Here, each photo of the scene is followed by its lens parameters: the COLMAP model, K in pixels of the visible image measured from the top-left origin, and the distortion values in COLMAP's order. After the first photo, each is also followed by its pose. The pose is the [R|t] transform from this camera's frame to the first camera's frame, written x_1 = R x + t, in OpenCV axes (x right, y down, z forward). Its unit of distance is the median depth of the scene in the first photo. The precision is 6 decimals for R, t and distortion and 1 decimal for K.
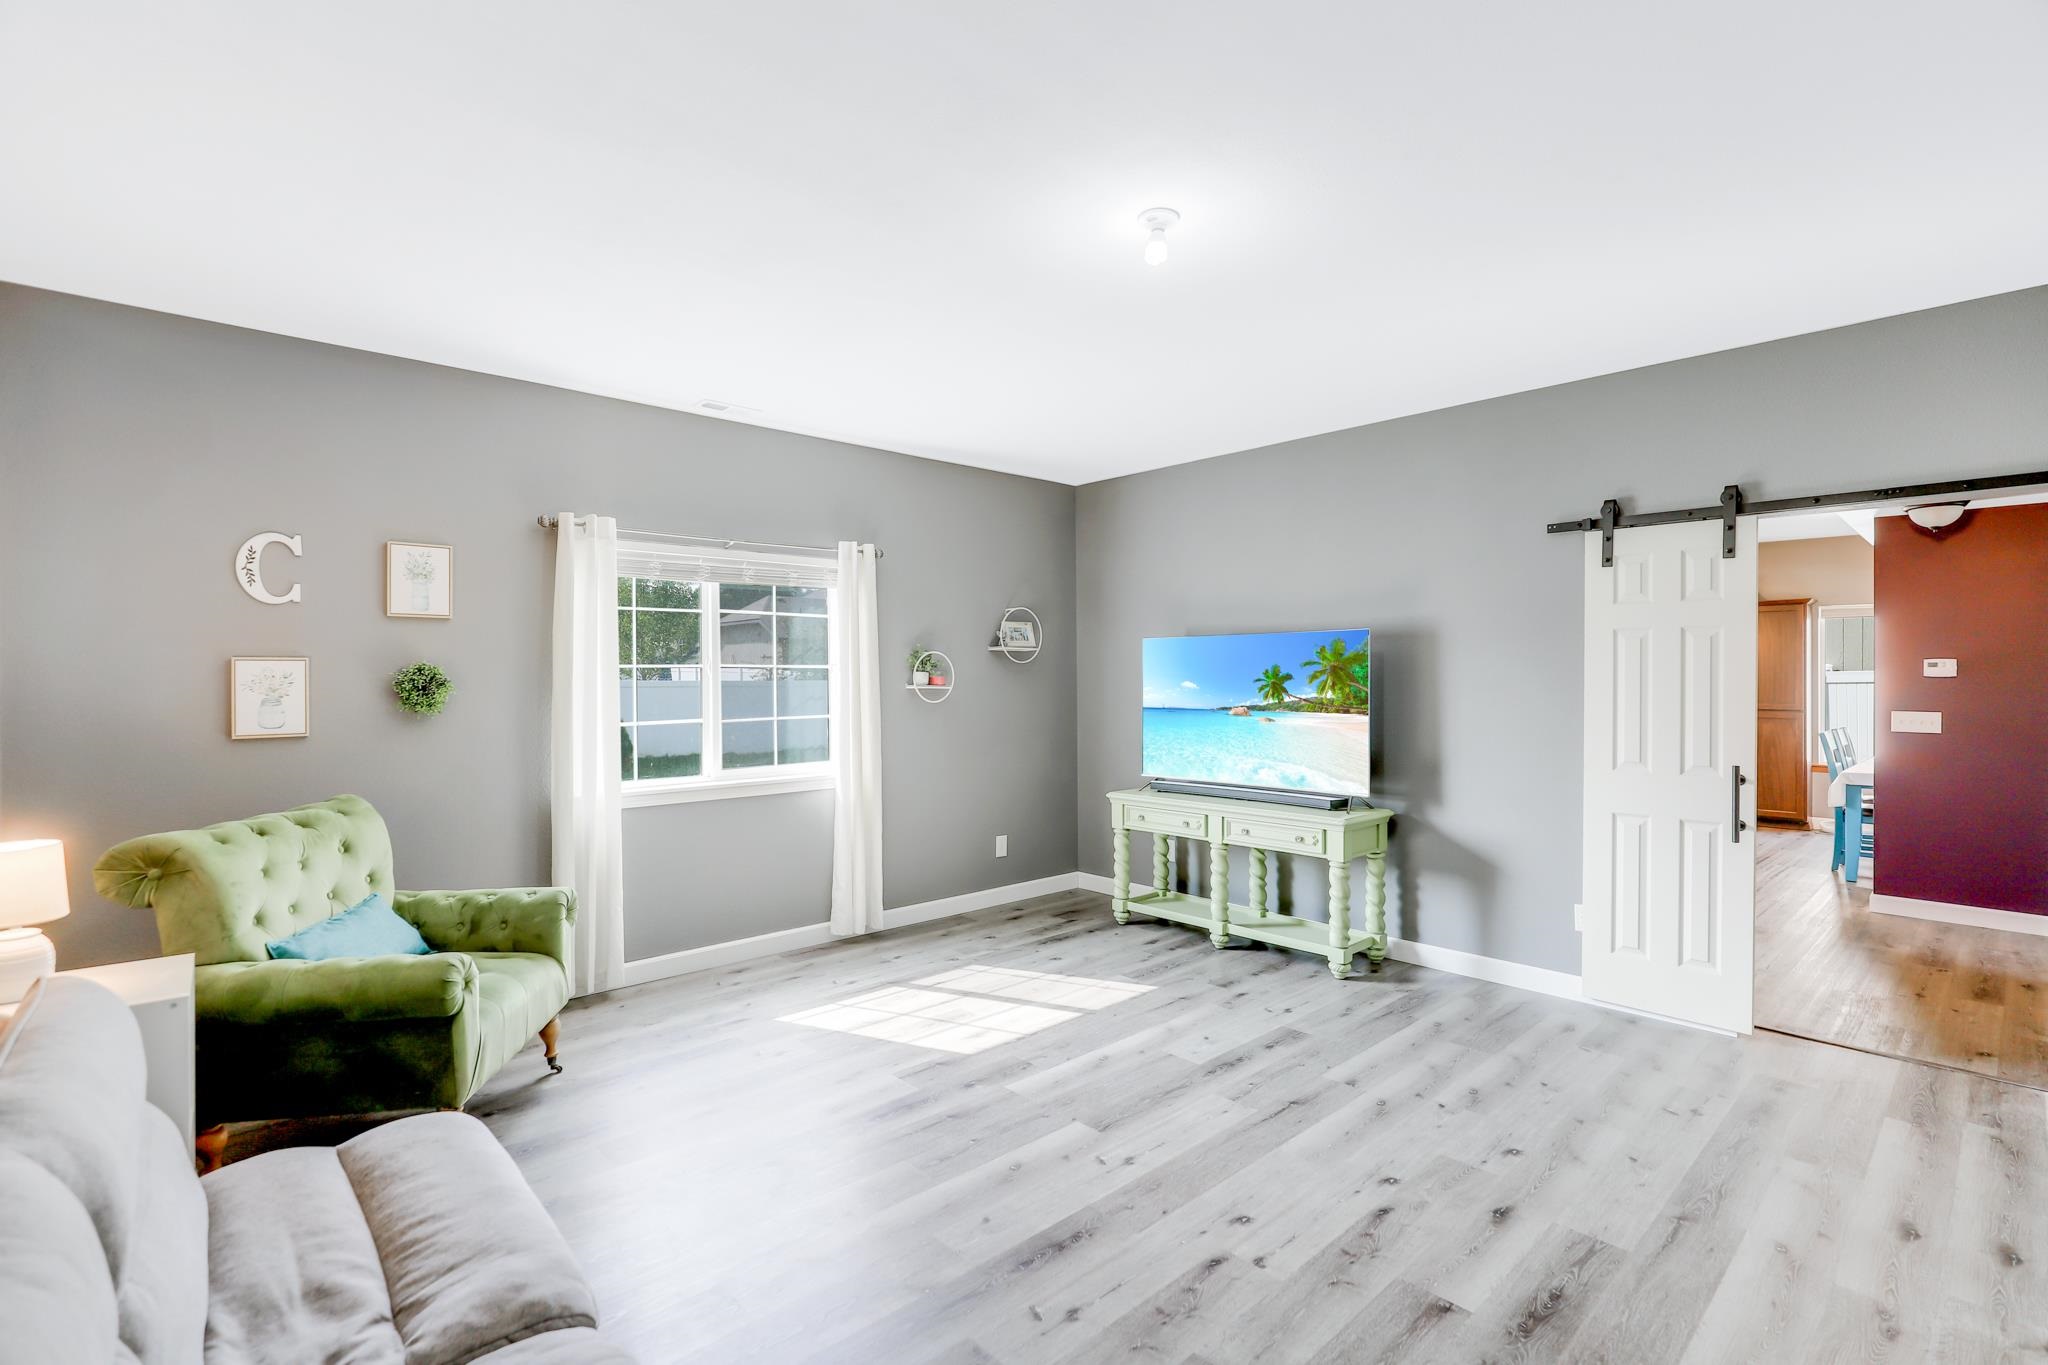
lens RADIAL K [[953.9, 0, 1048.2], [0, 953.9, 660.3], [0, 0, 1]] dist [0.001903, 0.000384]
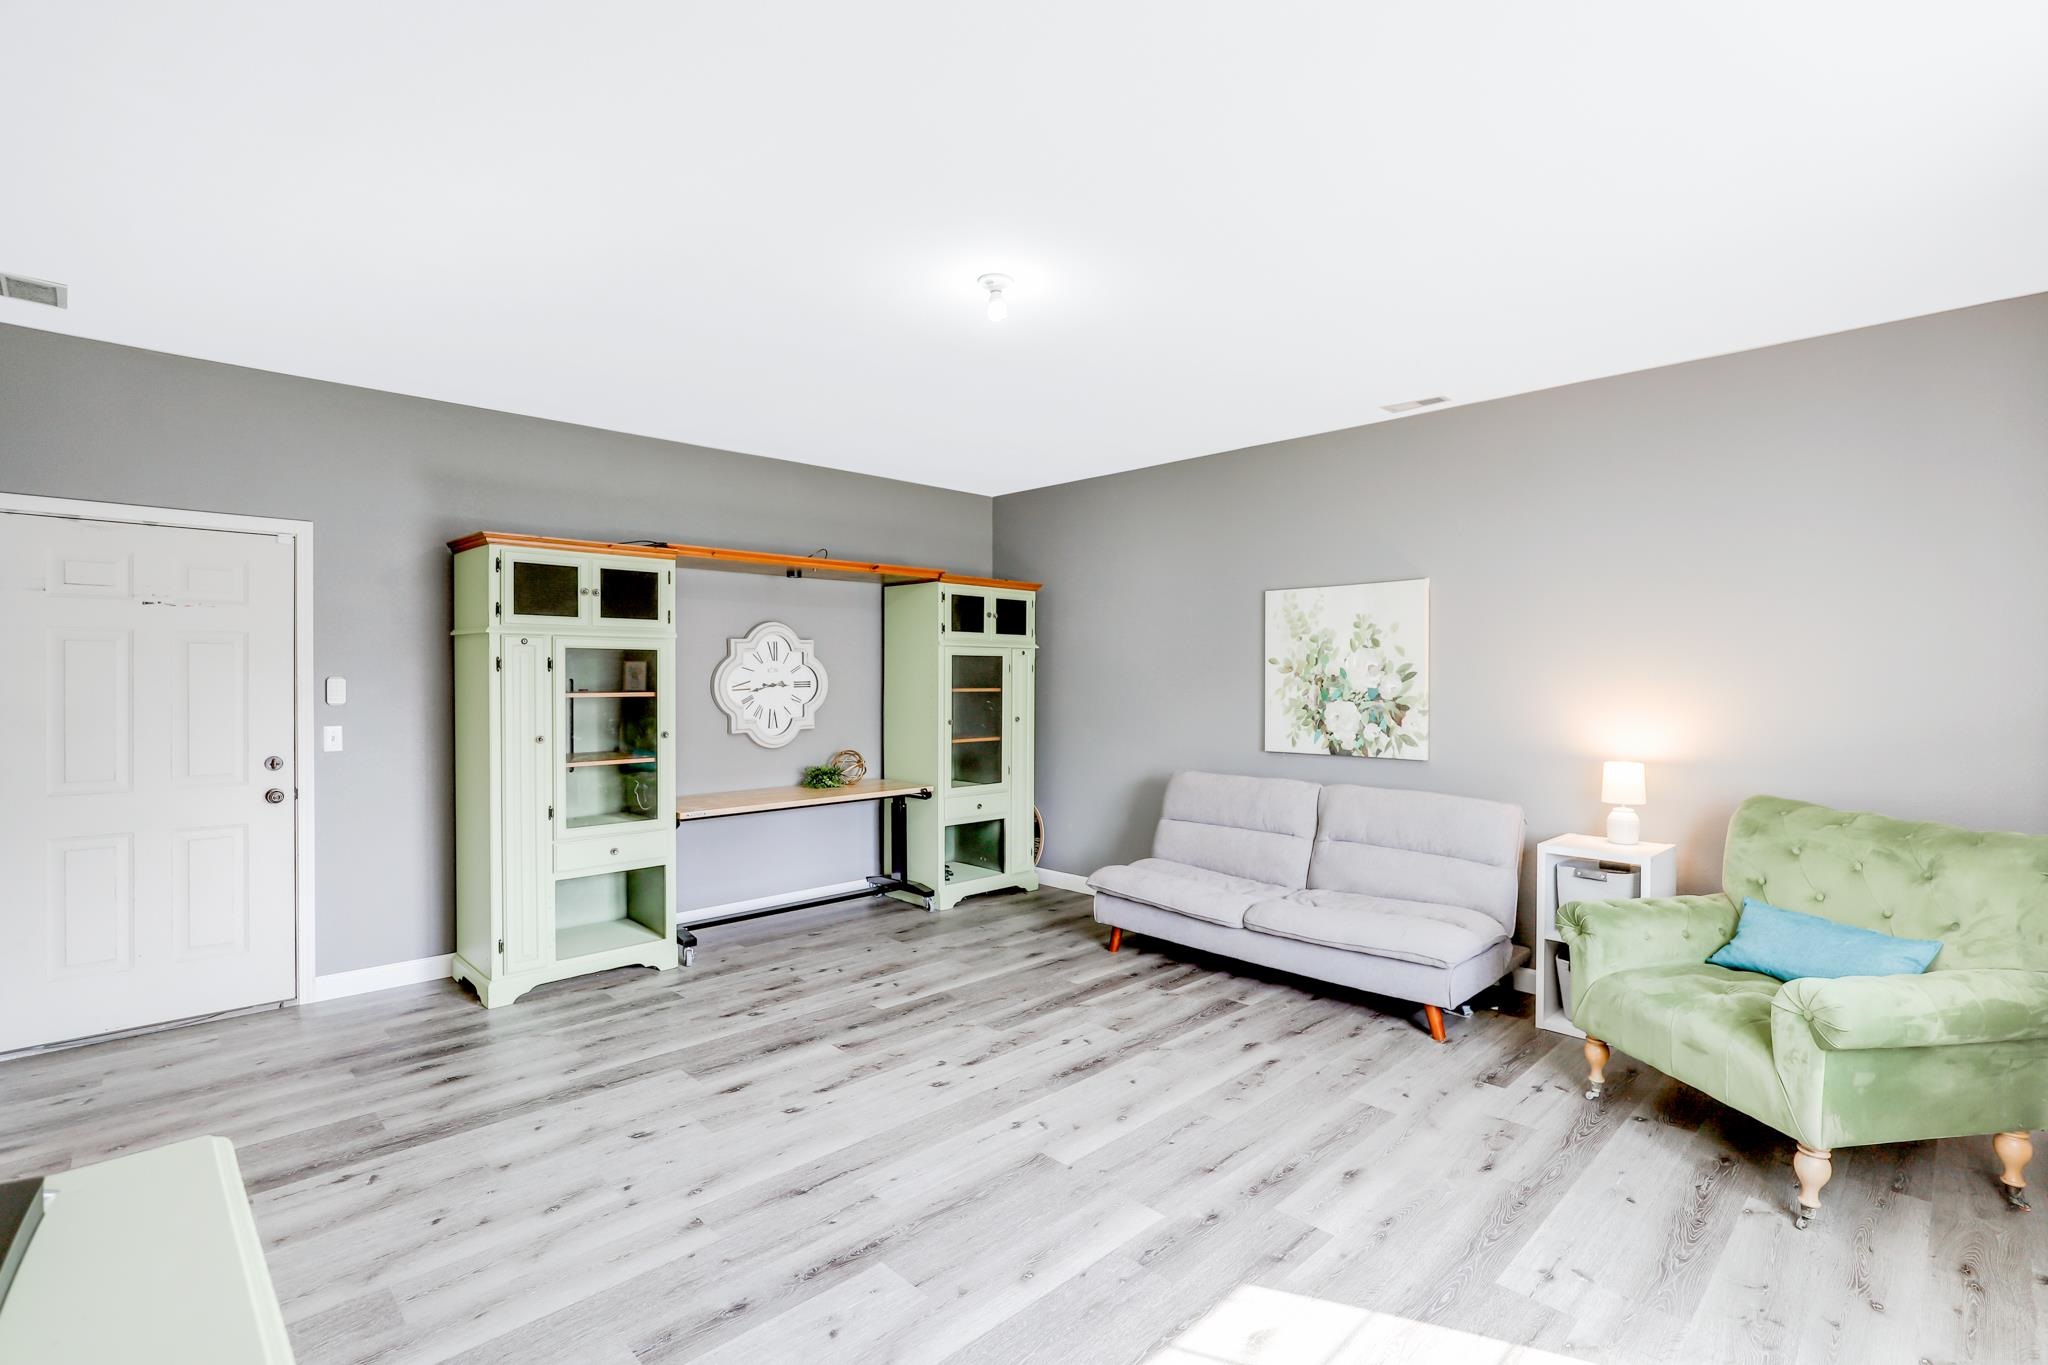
lens RADIAL K [[955.9, 0, 1034.3], [0, 955.9, 681.7], [0, 0, 1]] dist [-0.008042, 0.000637]
pose [[-0.999932, -0.006235, -0.009817, 0.053040], [-0.006212, 0.999978, -0.002346, 0.021127], [0.009831, -0.002285, -0.999949, 1.392814]]
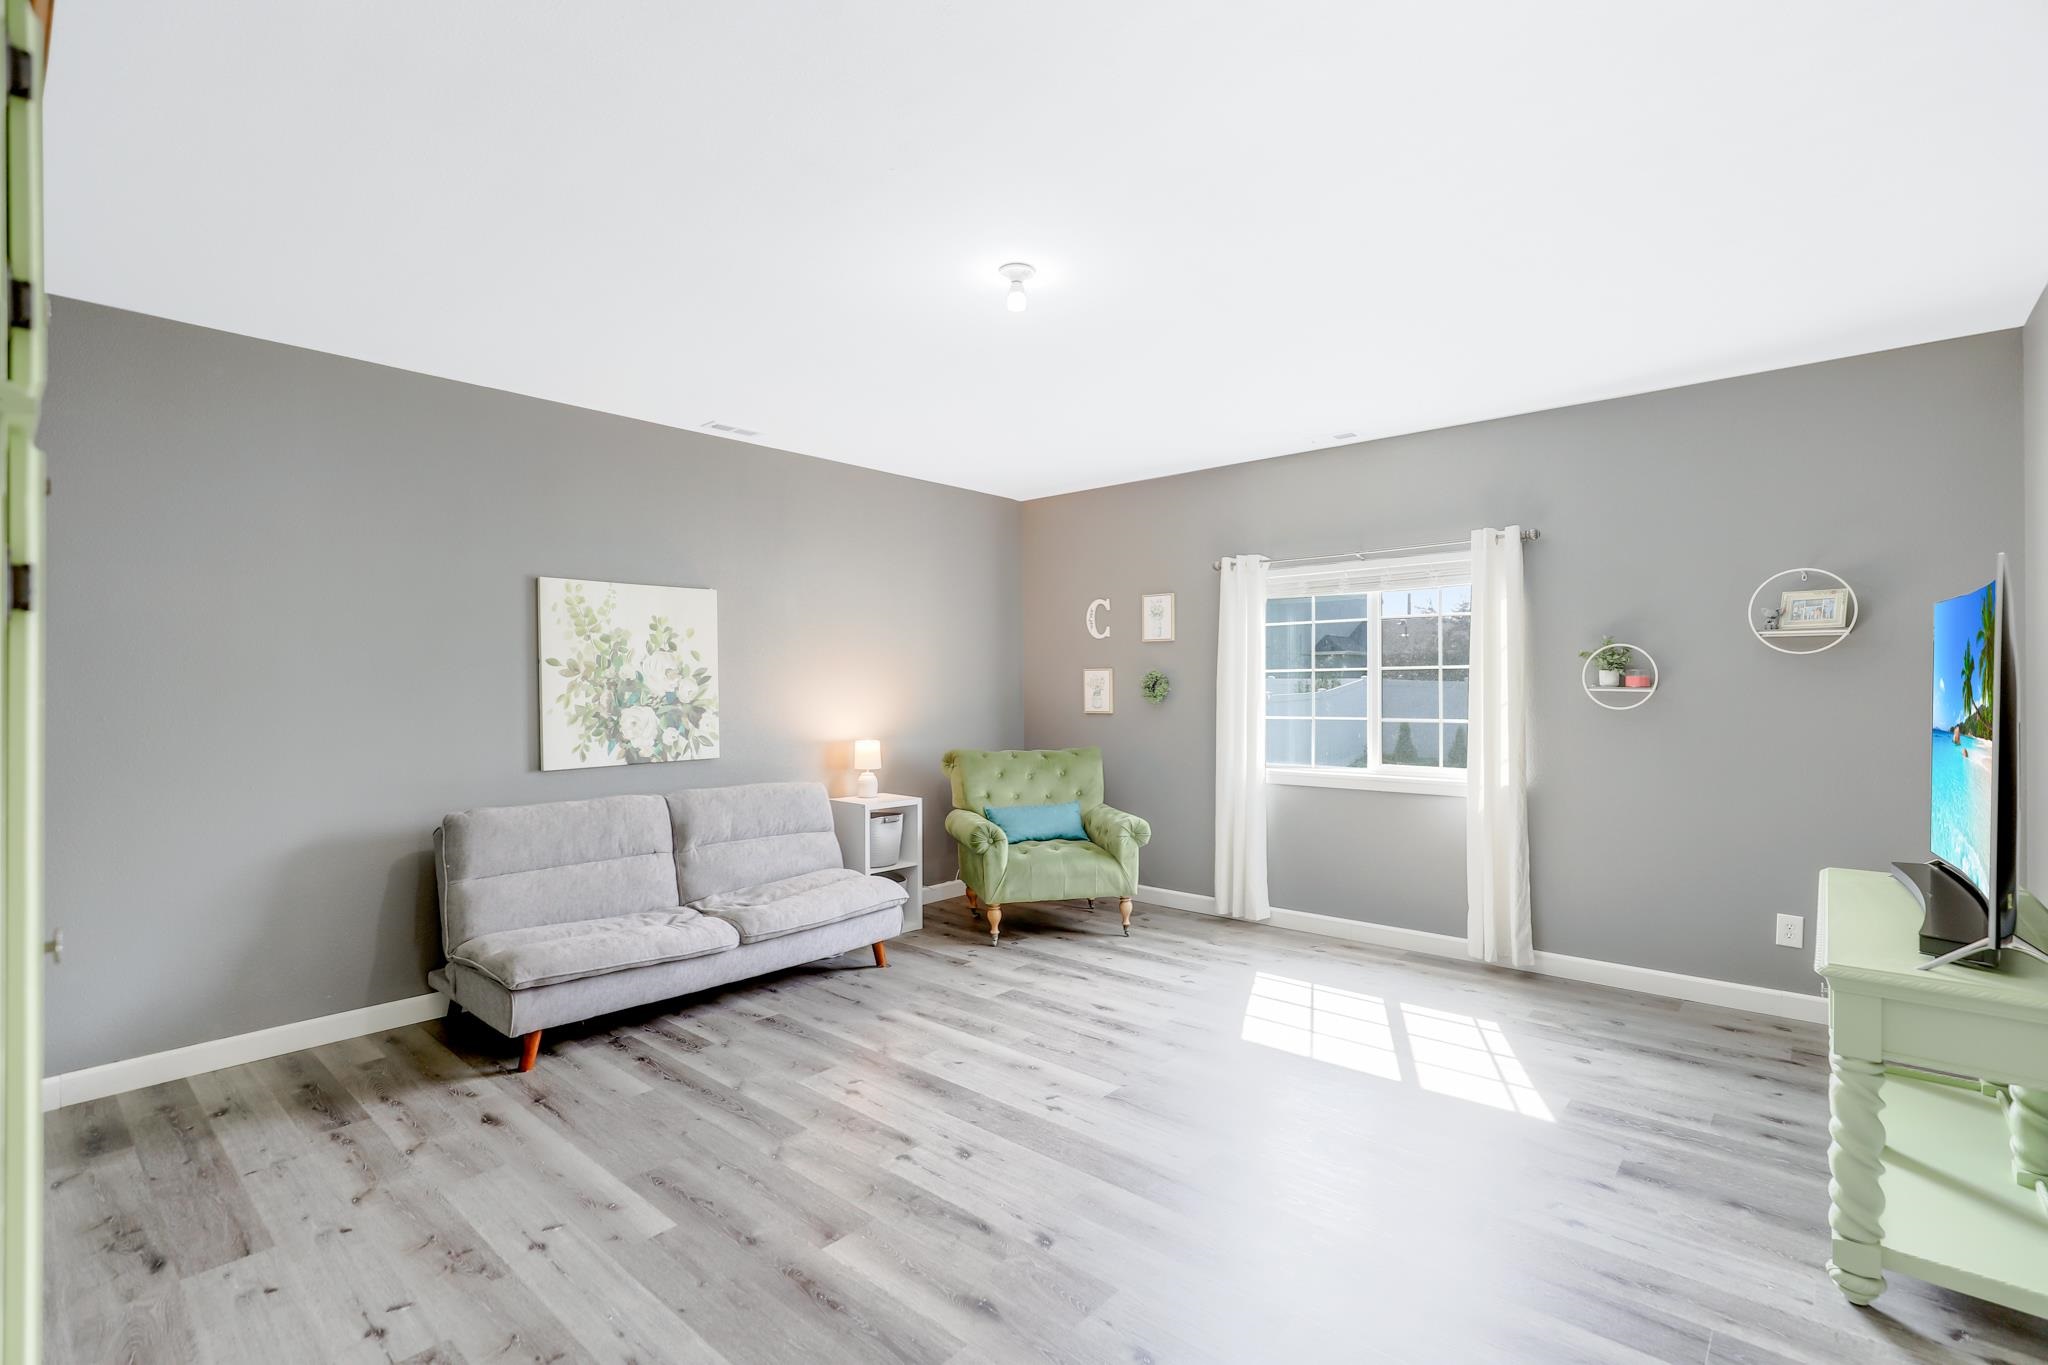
lens RADIAL K [[955.9, 0, 1034.3], [0, 955.9, 681.7], [0, 0, 1]] dist [-0.008042, 0.000637]
pose [[0.085430, -0.006115, -0.996325, 0.799868], [0.014549, 0.999882, -0.004889, 0.023345], [0.996238, -0.014078, 0.085509, 0.597815]]
